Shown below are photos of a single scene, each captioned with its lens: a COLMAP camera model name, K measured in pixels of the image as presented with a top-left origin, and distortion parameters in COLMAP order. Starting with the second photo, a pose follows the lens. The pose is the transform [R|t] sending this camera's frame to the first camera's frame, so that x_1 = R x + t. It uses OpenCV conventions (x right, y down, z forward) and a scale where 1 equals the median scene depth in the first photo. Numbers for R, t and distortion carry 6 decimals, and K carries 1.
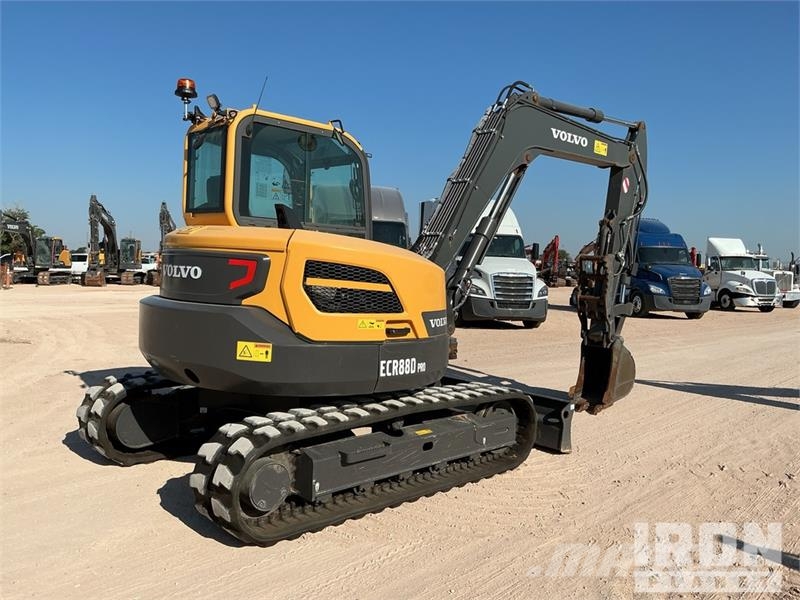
lens RADIAL K [[638.8, 0, 389.2], [0, 638.8, 298.3], [0, 0, 1]] dist [0.090051, -0.173107]
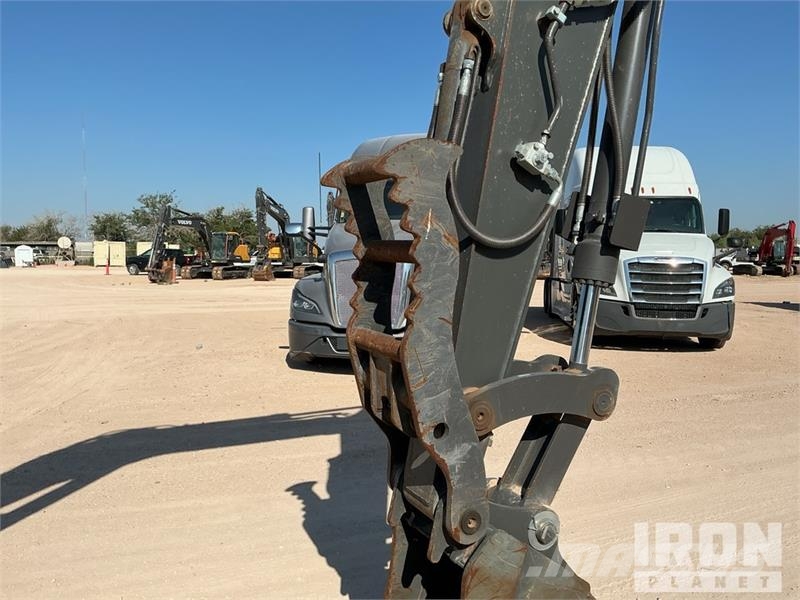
lens RADIAL K [[638.8, 0, 389.2], [0, 638.8, 298.3], [0, 0, 1]] dist [0.090051, -0.173107]
pose [[0.931972, 0.004615, -0.362500, 0.097432], [0.000231, 0.999911, 0.013323, -0.005581], [0.362530, -0.012500, 0.931888, 0.197235]]
